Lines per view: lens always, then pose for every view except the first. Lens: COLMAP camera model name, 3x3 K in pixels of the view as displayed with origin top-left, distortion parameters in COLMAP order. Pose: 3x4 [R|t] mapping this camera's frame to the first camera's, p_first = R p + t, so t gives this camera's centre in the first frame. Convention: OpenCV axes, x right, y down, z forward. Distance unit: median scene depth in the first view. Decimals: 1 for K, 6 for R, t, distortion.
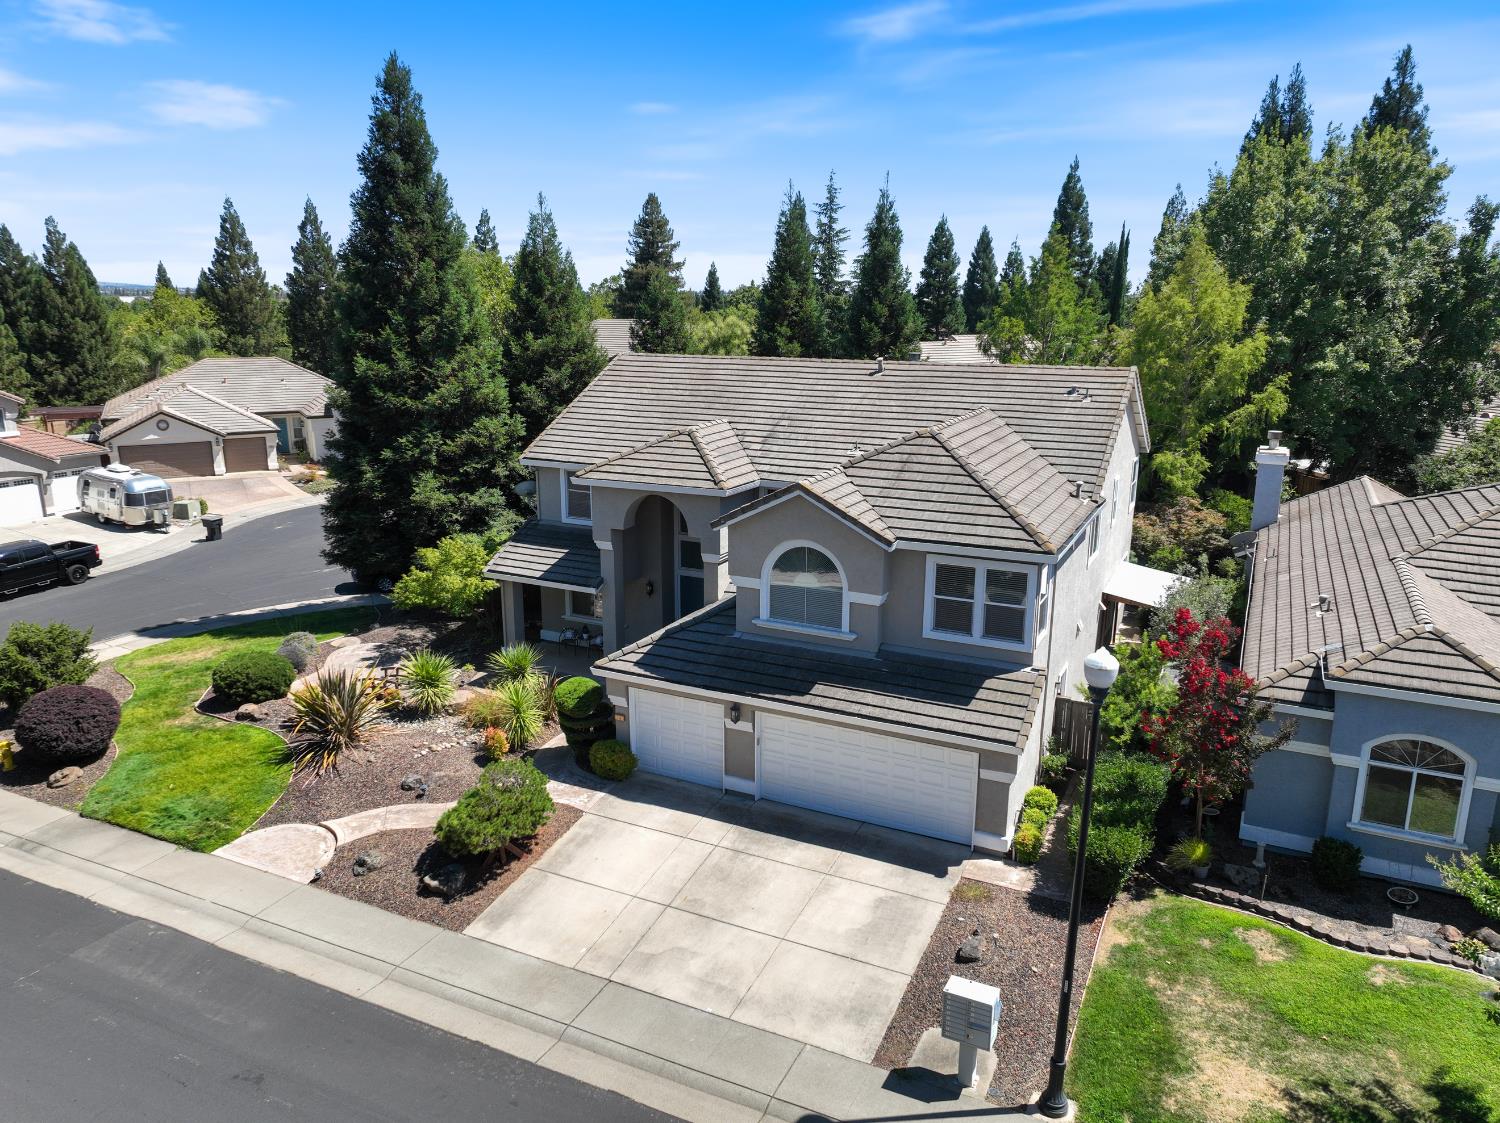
lens RADIAL K [[1051.2, 0, 750.0], [0, 1051.2, 561.5], [0, 0, 1]] dist [0.000091, 0.019440]
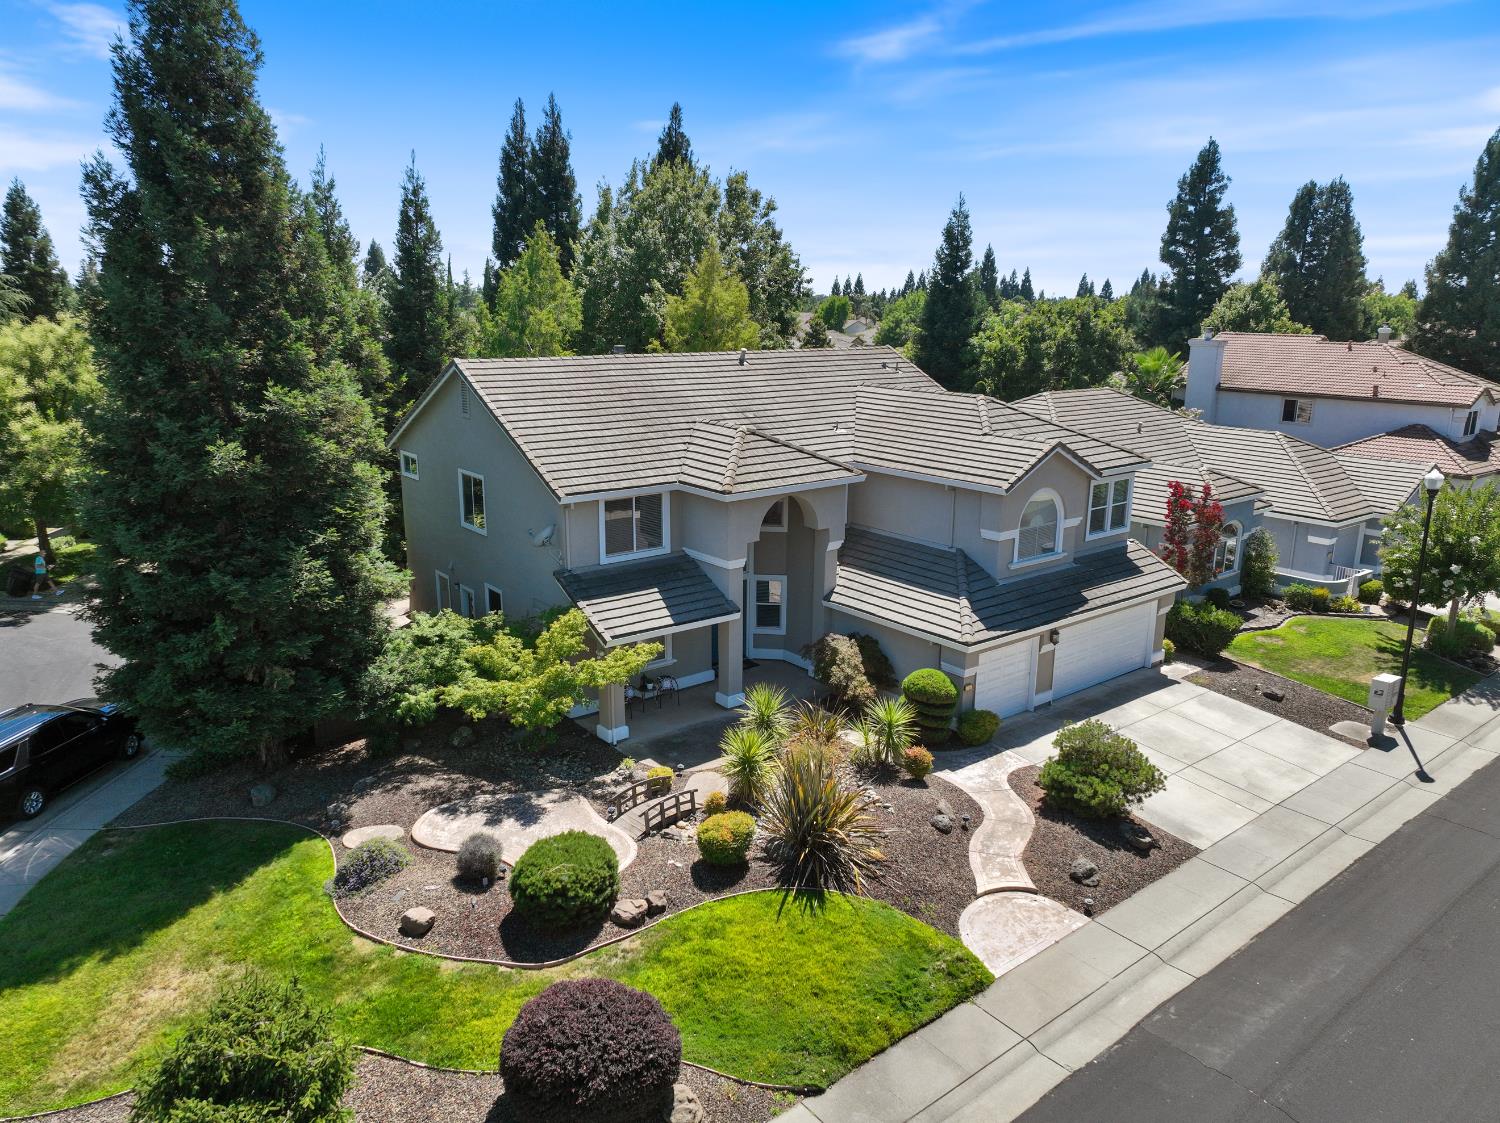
lens RADIAL K [[1051.2, 0, 750.0], [0, 1051.2, 561.5], [0, 0, 1]] dist [0.000091, 0.019440]
pose [[0.427721, -0.220465, 0.876613, -1.245372], [0.212983, 0.967075, 0.139297, -0.189579], [-0.878460, 0.127123, 0.460594, 0.757764]]
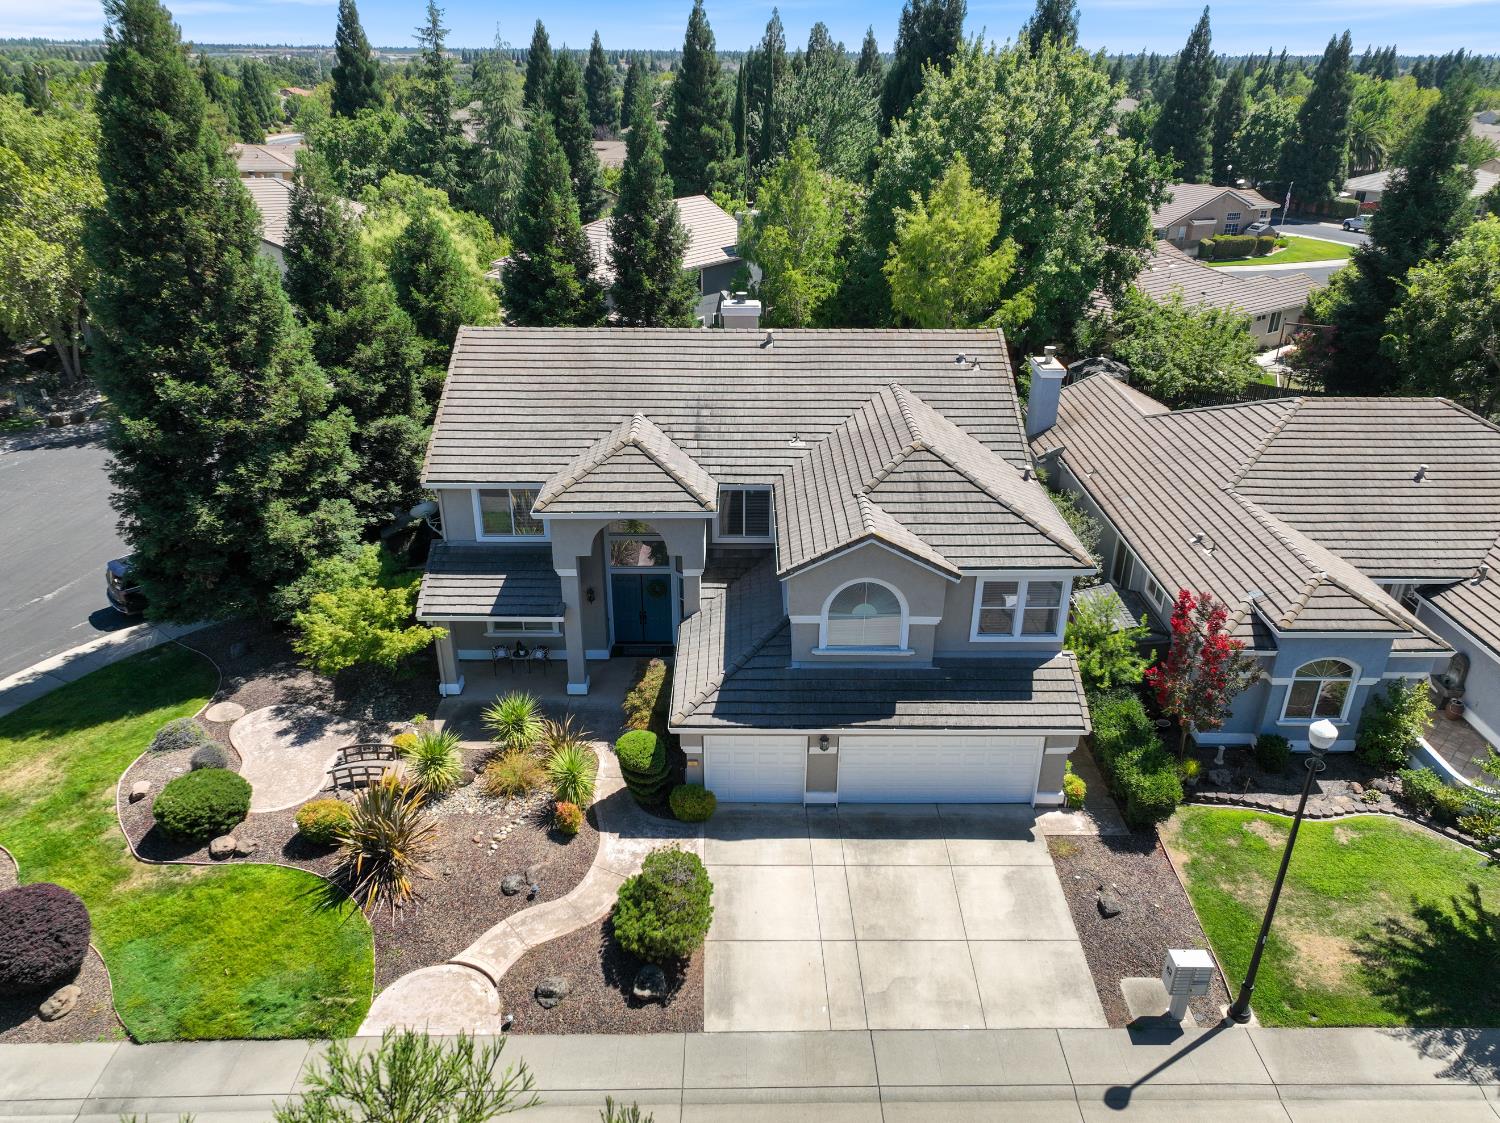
lens RADIAL K [[1051.2, 0, 750.0], [0, 1051.2, 561.5], [0, 0, 1]] dist [0.000091, 0.019440]
pose [[0.895021, -0.192166, 0.402504, -0.498731], [0.106043, 0.968231, 0.226459, -0.300546], [-0.433234, -0.160003, 0.886965, 0.098235]]
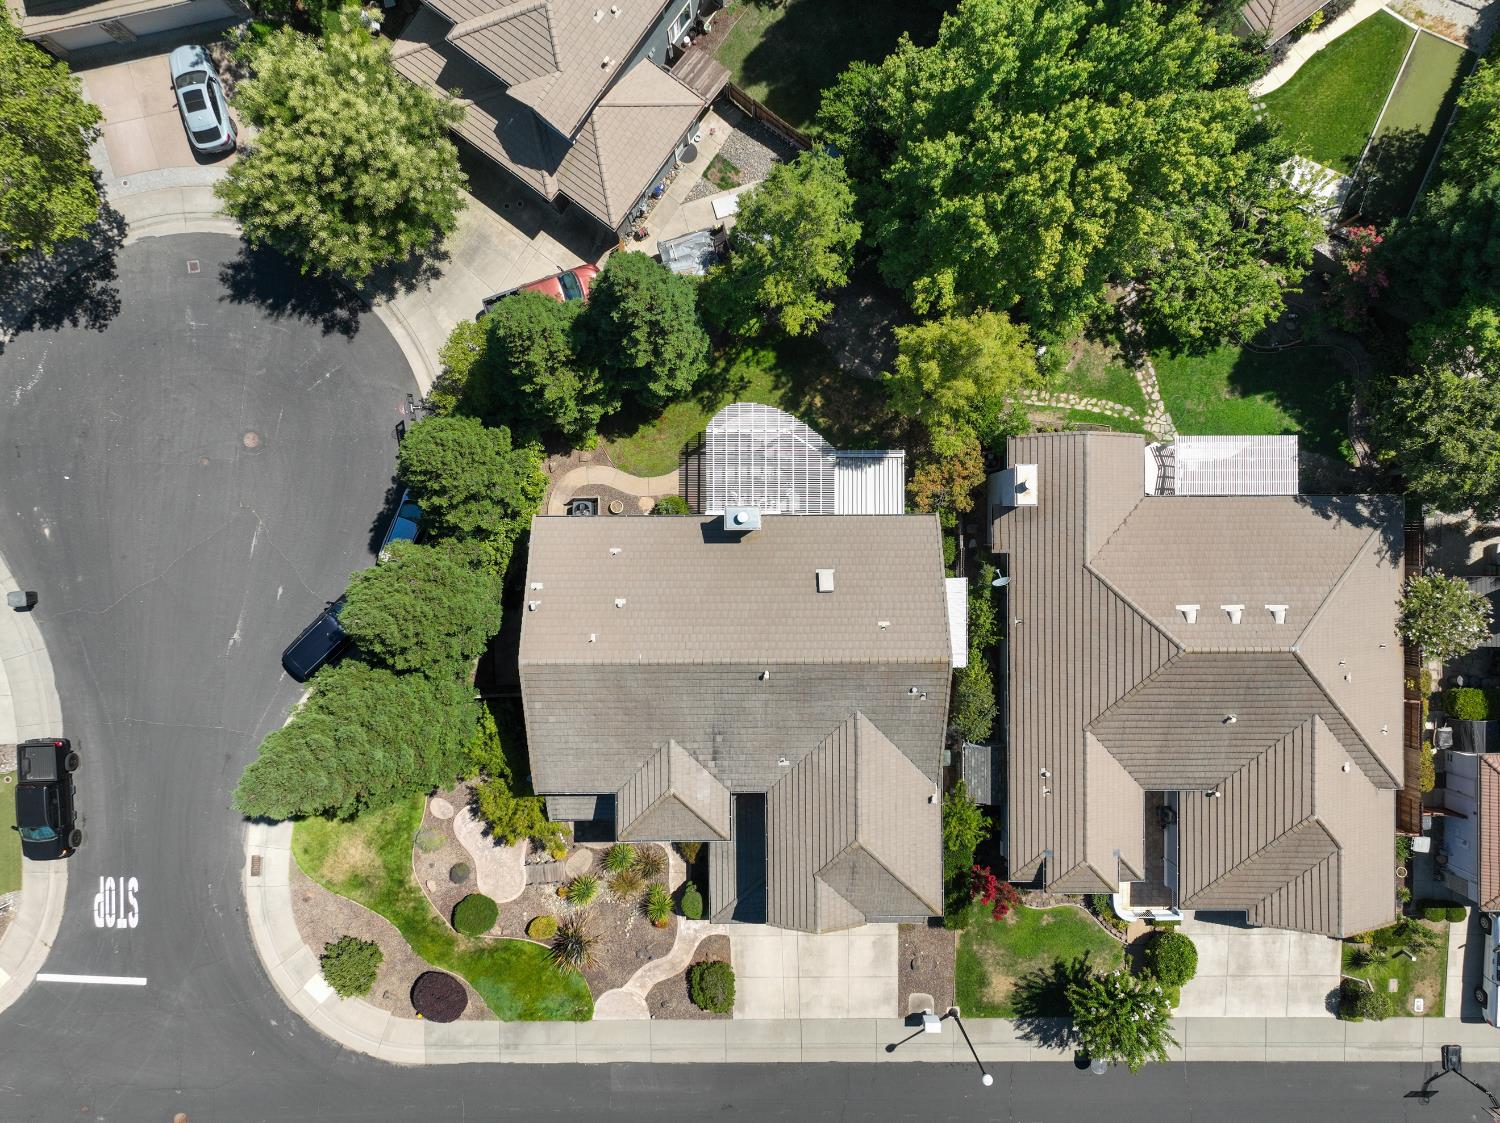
lens RADIAL K [[1051.2, 0, 750.0], [0, 1051.2, 561.5], [0, 0, 1]] dist [0.000091, 0.019440]
pose [[0.893972, -0.448064, -0.007204, 0.256931], [0.109926, 0.203682, 0.972846, -2.126308], [-0.434430, -0.870490, 0.231340, 1.198045]]
